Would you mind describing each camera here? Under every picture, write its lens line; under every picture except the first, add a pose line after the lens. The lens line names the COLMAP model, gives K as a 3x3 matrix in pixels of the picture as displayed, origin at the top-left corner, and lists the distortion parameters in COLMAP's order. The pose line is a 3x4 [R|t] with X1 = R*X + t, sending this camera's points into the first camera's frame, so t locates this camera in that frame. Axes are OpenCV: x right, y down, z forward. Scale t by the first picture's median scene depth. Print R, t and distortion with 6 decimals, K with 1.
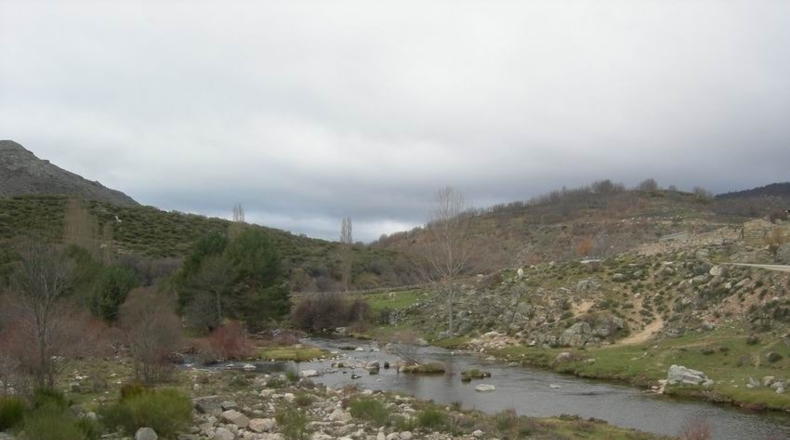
lens RADIAL K [[918.4, 0, 395.0], [0, 918.4, 220.0], [0, 0, 1]] dist [-0.147180, 0.050715]
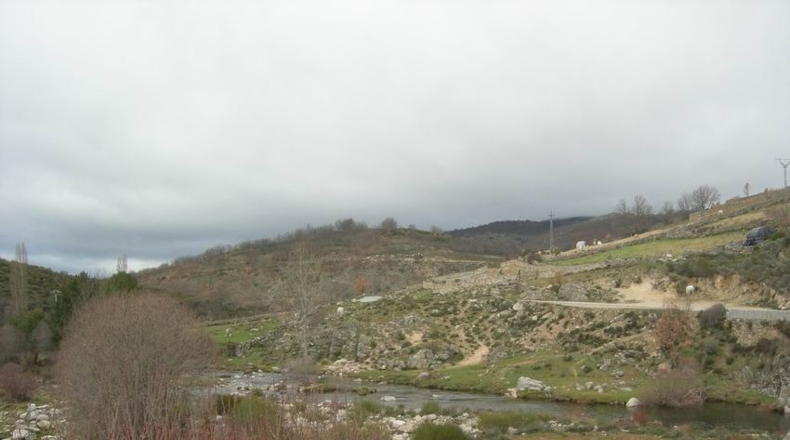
lens RADIAL K [[918.4, 0, 395.0], [0, 918.4, 220.0], [0, 0, 1]] dist [-0.147180, 0.050715]
pose [[0.956872, 0.012643, 0.290235, -0.182746], [-0.001632, 0.999271, -0.038149, -0.015666], [-0.290506, 0.036030, 0.956195, -0.180397]]
